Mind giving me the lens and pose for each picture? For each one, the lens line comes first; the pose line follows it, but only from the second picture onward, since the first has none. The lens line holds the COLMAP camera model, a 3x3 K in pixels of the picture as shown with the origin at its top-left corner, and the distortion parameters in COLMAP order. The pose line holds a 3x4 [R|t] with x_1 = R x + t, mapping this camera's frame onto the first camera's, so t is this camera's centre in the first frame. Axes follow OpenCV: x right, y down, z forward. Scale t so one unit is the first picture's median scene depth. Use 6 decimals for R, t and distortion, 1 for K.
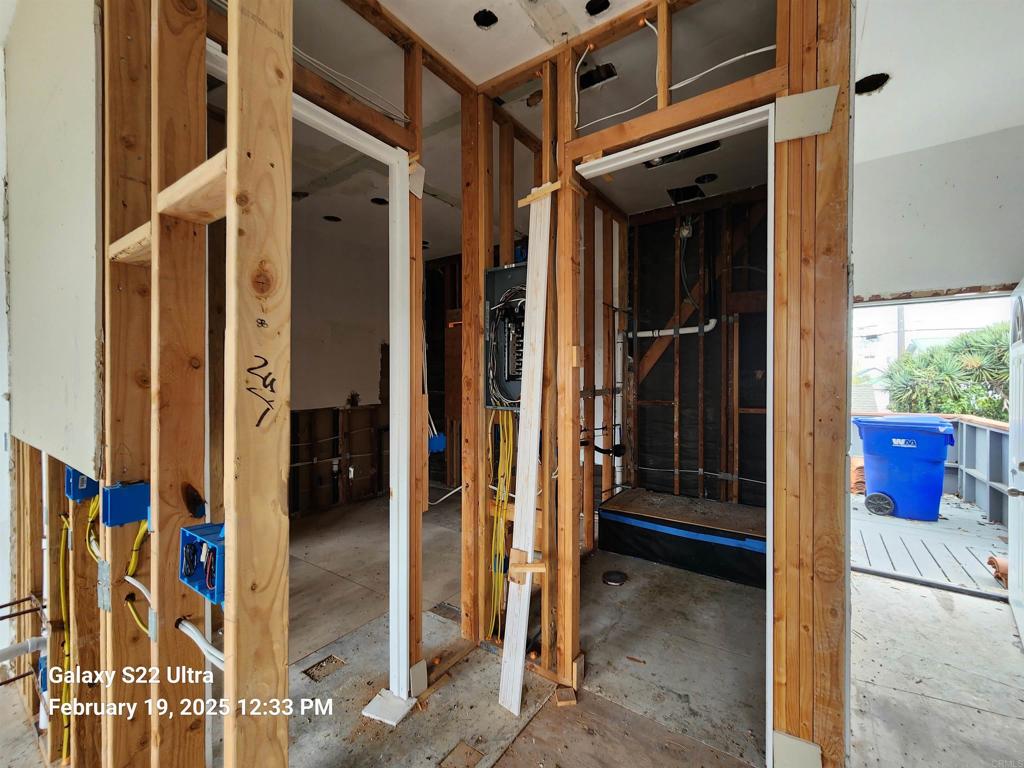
lens RADIAL K [[429.5, 0, 511.6], [0, 429.5, 382.9], [0, 0, 1]] dist [-0.006678, 0.002983]
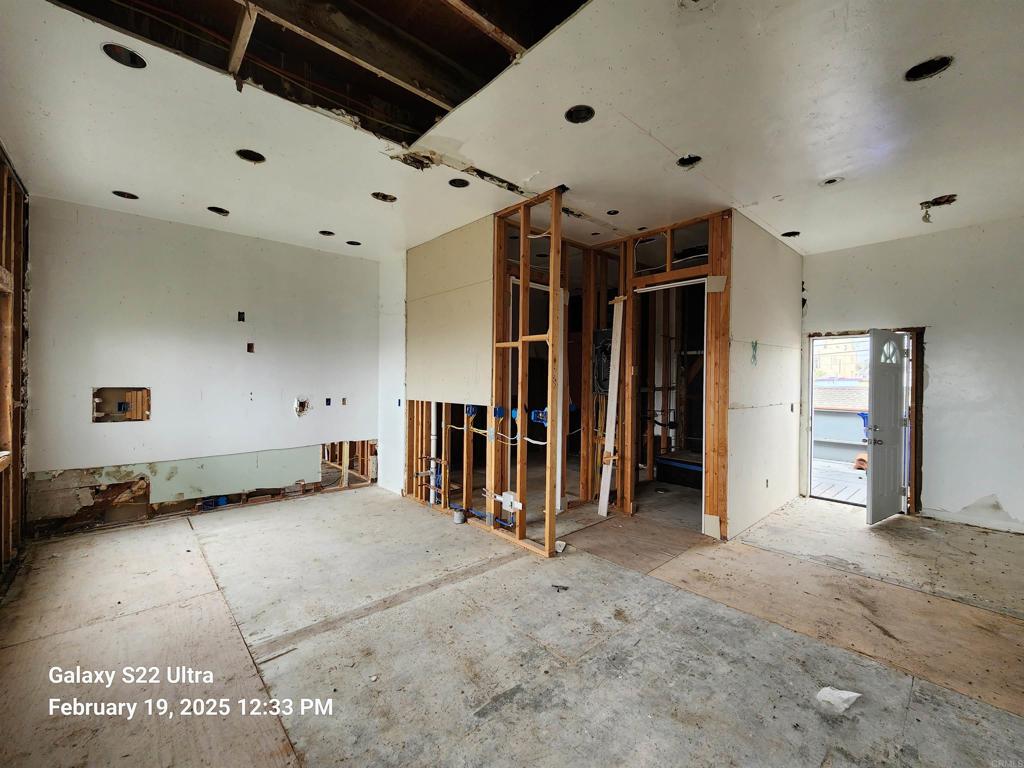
lens RADIAL K [[429.5, 0, 510.7], [0, 429.5, 383.8], [0, 0, 1]] dist [-0.006678, 0.002983]
pose [[0.976568, 0.012117, -0.214866, 0.001536], [-0.012346, 0.999924, 0.000275, 0.014472], [0.214853, 0.002384, 0.976644, -1.276876]]
